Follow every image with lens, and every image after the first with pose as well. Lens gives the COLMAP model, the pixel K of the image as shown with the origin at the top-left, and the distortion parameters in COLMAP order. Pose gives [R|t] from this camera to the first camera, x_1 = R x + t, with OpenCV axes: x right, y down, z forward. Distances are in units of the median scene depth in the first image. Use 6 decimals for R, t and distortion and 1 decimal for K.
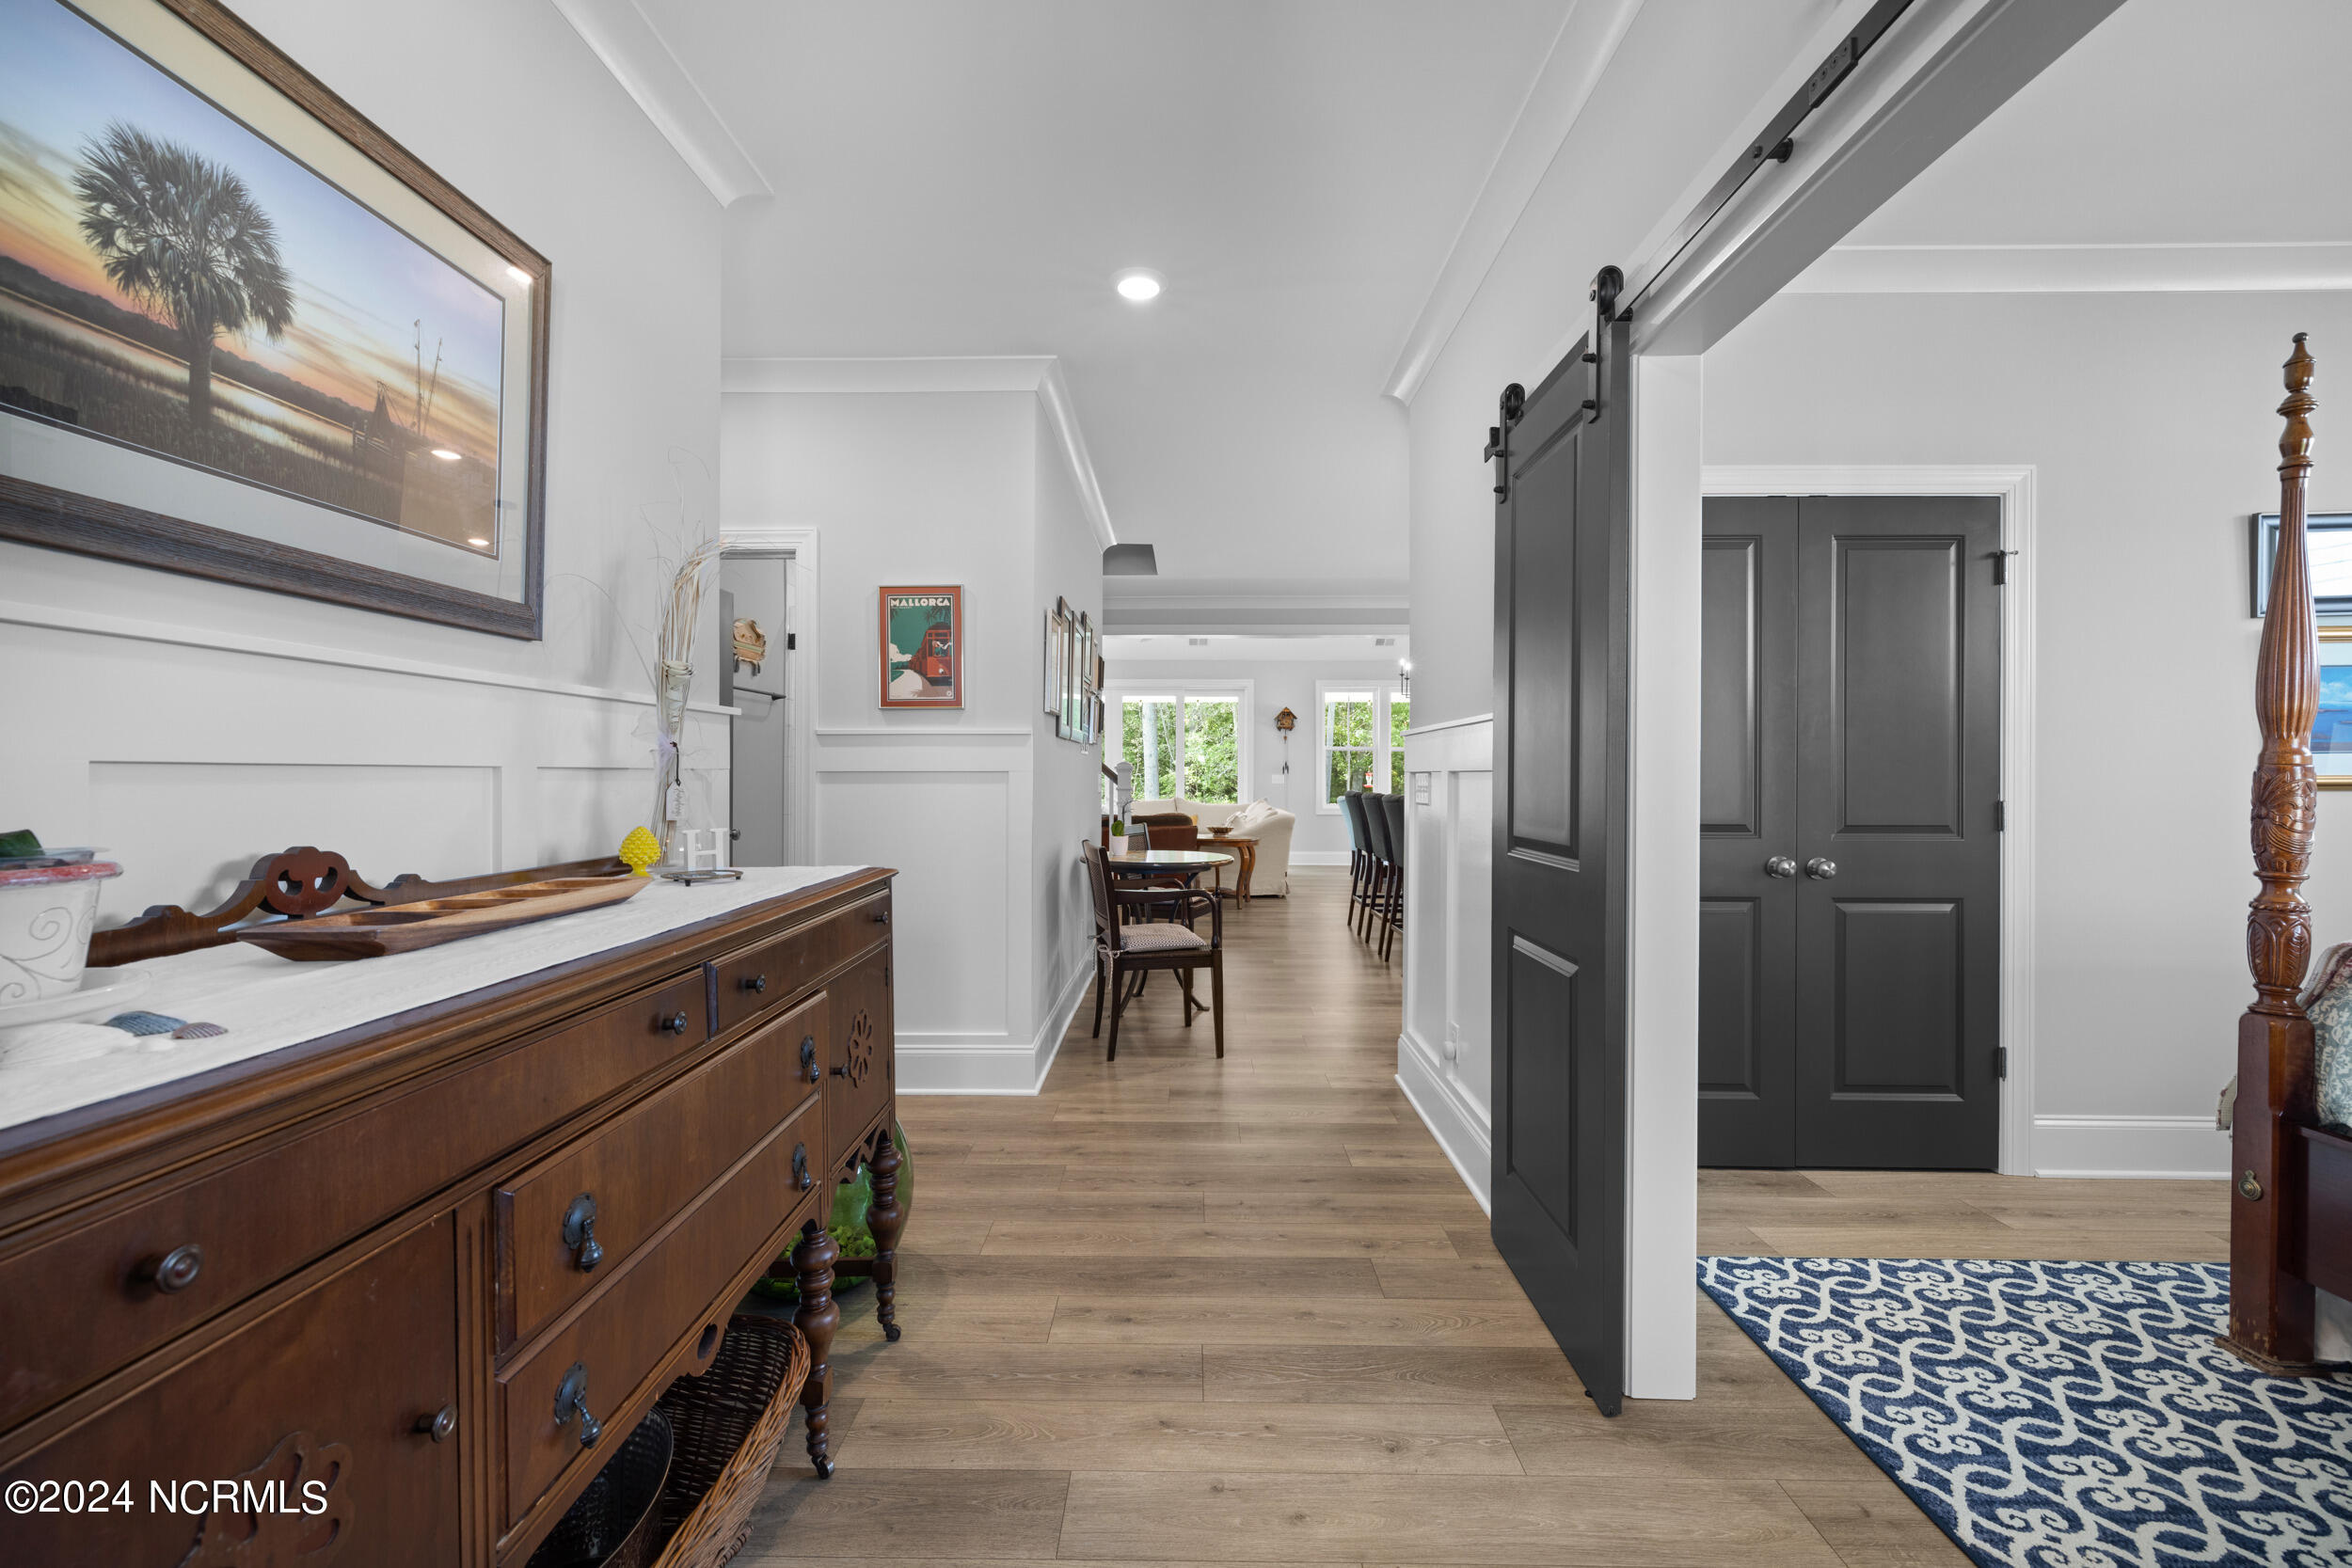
lens RADIAL K [[979.1, 0, 1174.1], [0, 979.1, 777.5], [0, 0, 1]] dist [0.001657, 0.000074]
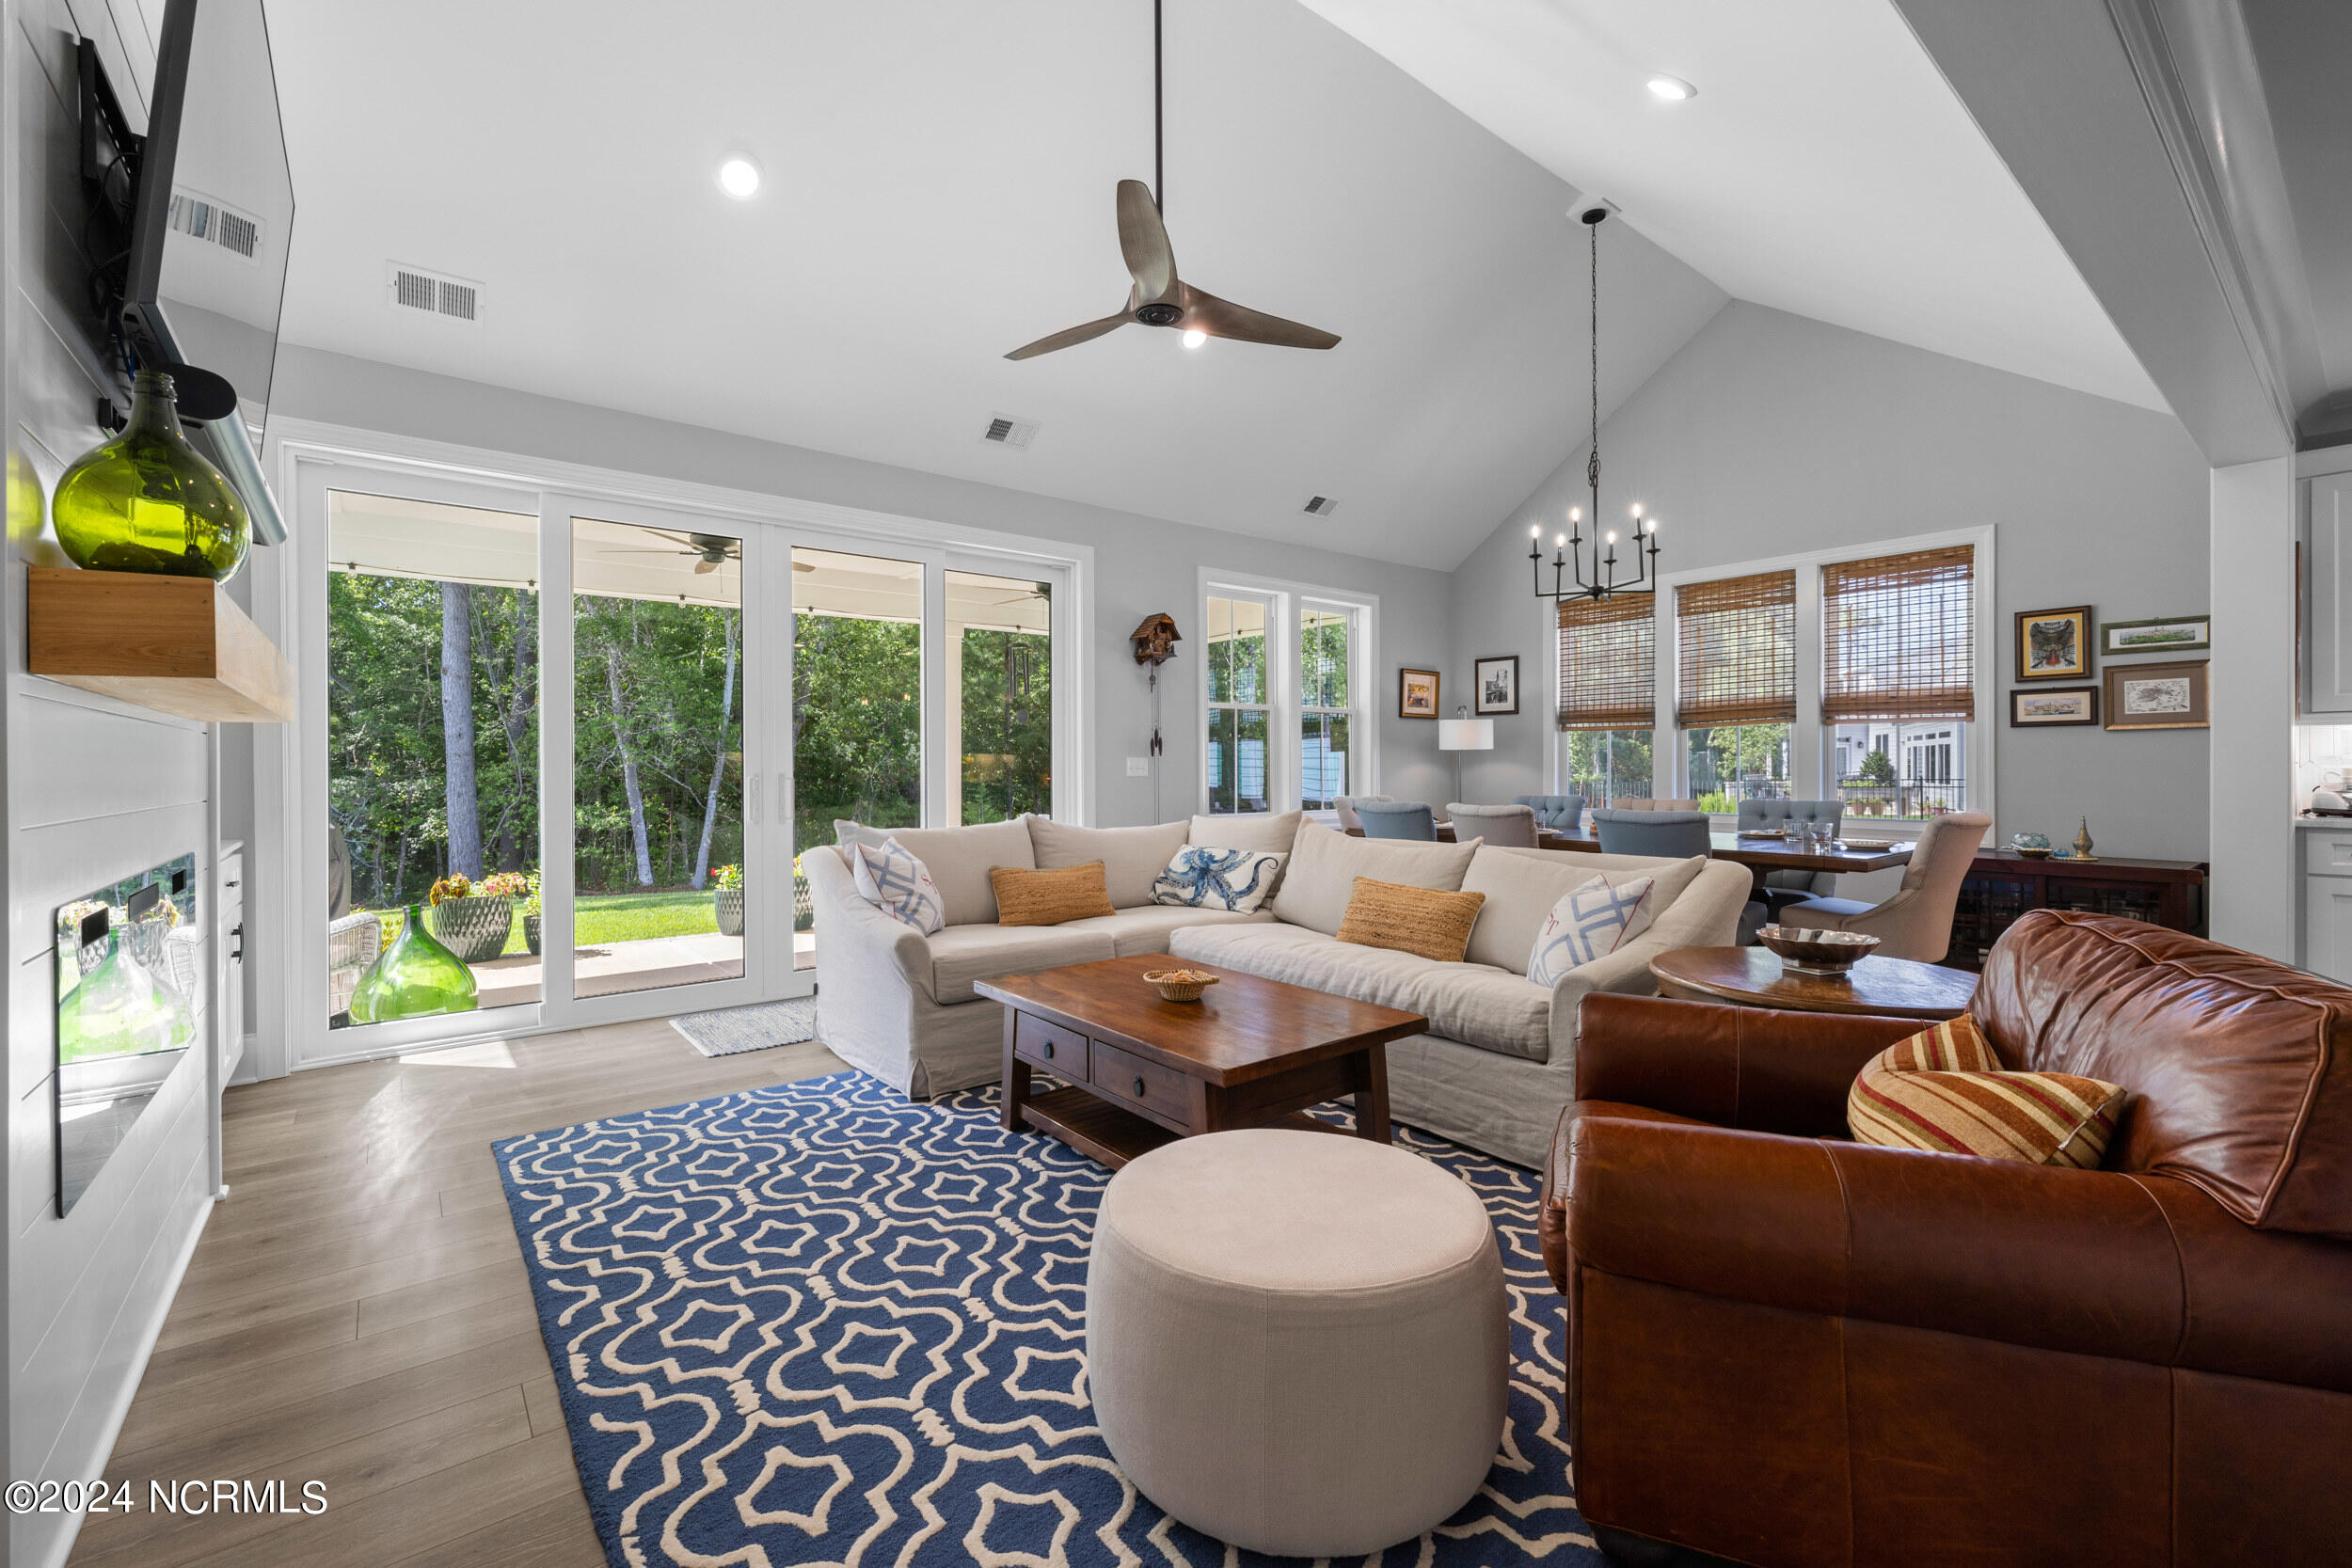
lens RADIAL K [[981.6, 0, 1168.3], [0, 981.6, 768.2], [0, 0, 1]] dist [0.001119, 0.000555]
pose [[0.771854, -0.007408, 0.635756, -0.182758], [0.008740, 0.999961, 0.001040, 0.001786], [-0.635739, 0.004754, 0.771889, 0.630495]]
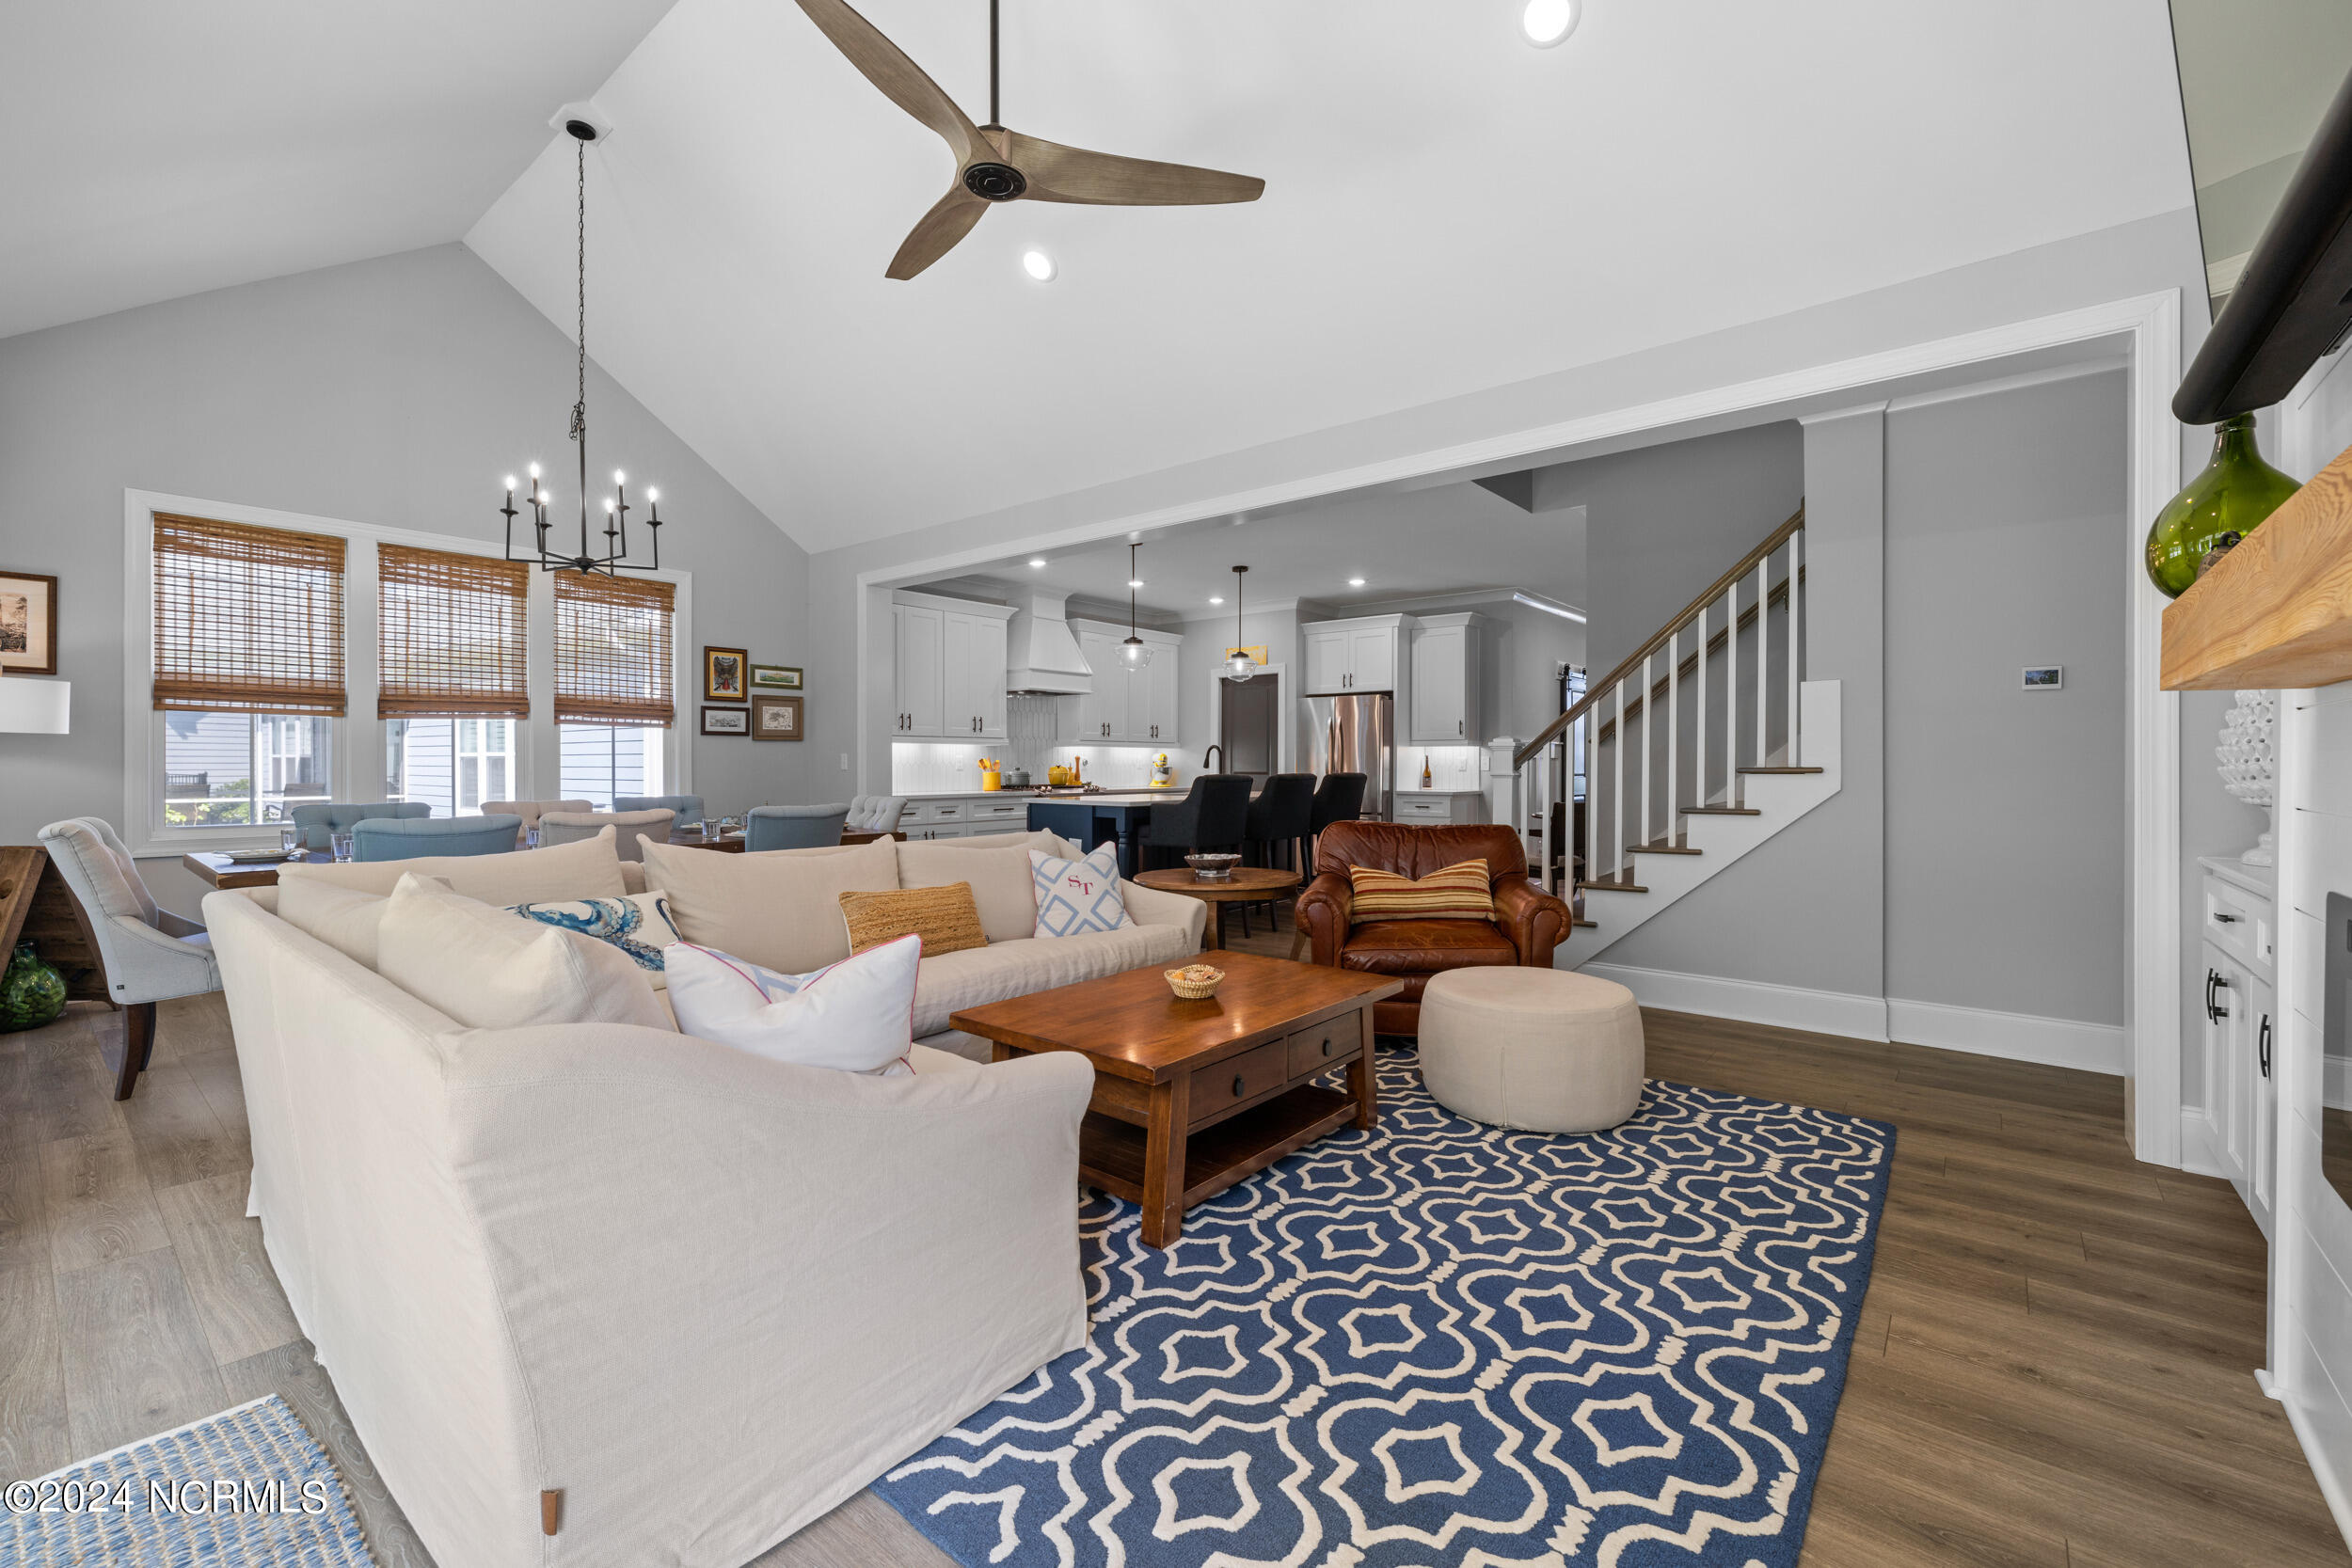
lens RADIAL K [[981.6, 0, 1168.3], [0, 981.6, 768.2], [0, 0, 1]] dist [0.001119, 0.000555]
pose [[-0.778986, -0.007311, 0.626998, -0.173611], [-0.002292, 0.999959, 0.008814, 0.000816], [-0.627037, 0.005429, -0.778971, 0.978066]]
